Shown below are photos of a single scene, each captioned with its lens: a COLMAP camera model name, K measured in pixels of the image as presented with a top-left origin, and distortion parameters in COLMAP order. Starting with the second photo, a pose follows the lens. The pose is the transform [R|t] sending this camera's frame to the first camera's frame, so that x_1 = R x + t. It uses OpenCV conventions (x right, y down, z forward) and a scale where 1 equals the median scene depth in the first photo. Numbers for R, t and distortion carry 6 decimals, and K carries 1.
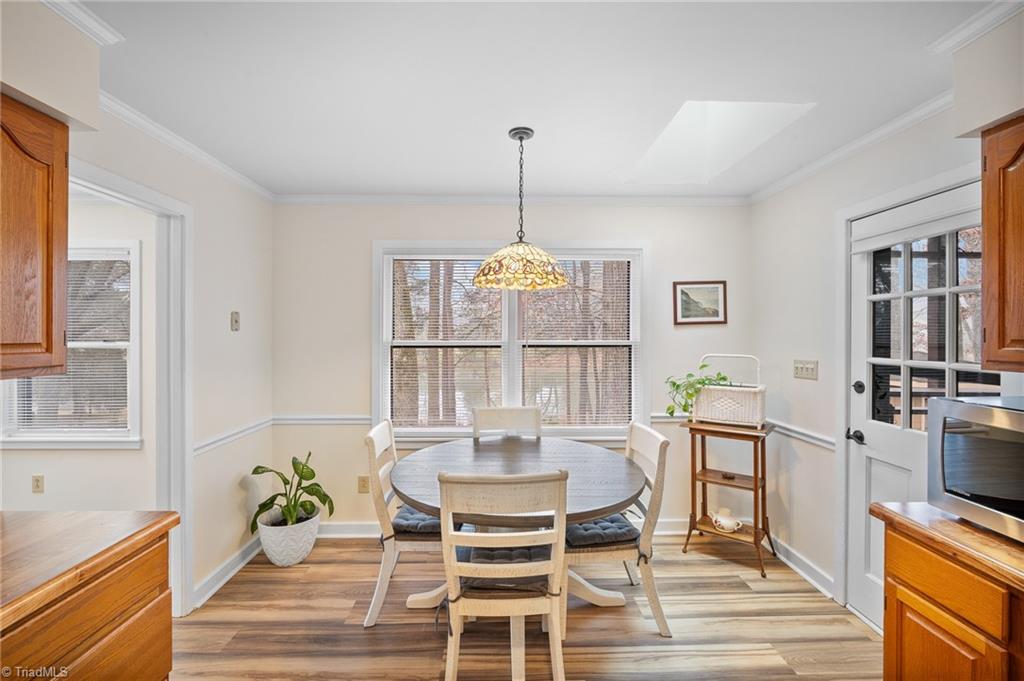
lens RADIAL K [[444.6, 0, 506.6], [0, 444.6, 340.1], [0, 0, 1]] dist [-0.002714, 0.002070]
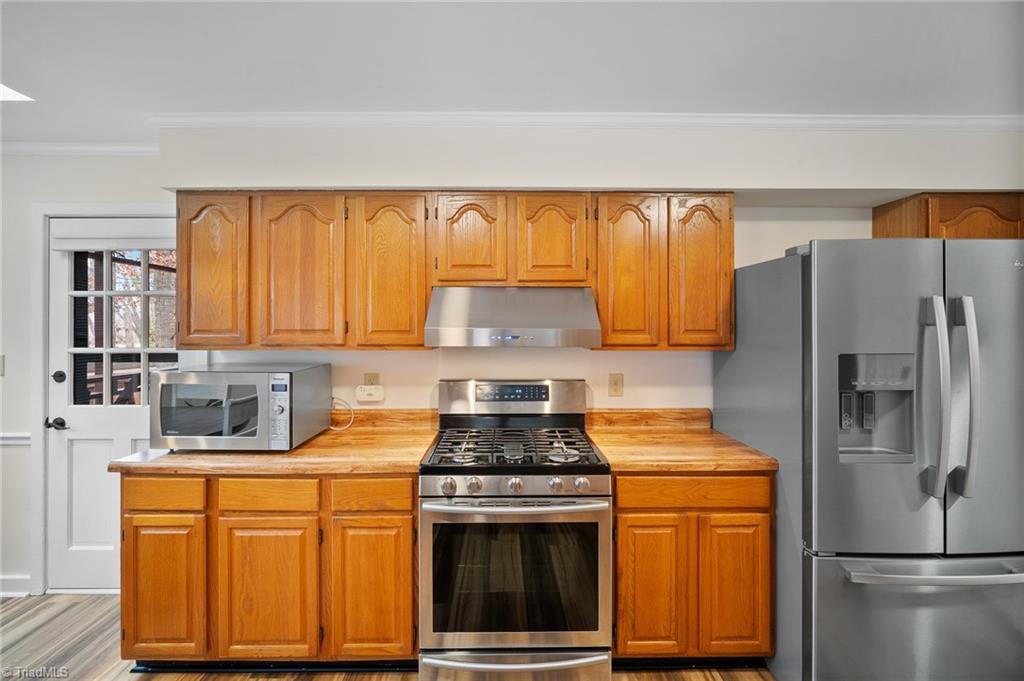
lens RADIAL K [[444.6, 0, 503.0], [0, 444.6, 340.4], [0, 0, 1]] dist [-0.002714, 0.002070]
pose [[-0.002787, -0.002912, 0.999992, -0.277673], [0.009506, 0.999951, 0.002939, 0.027570], [-0.999951, 0.009514, -0.002759, -0.058073]]
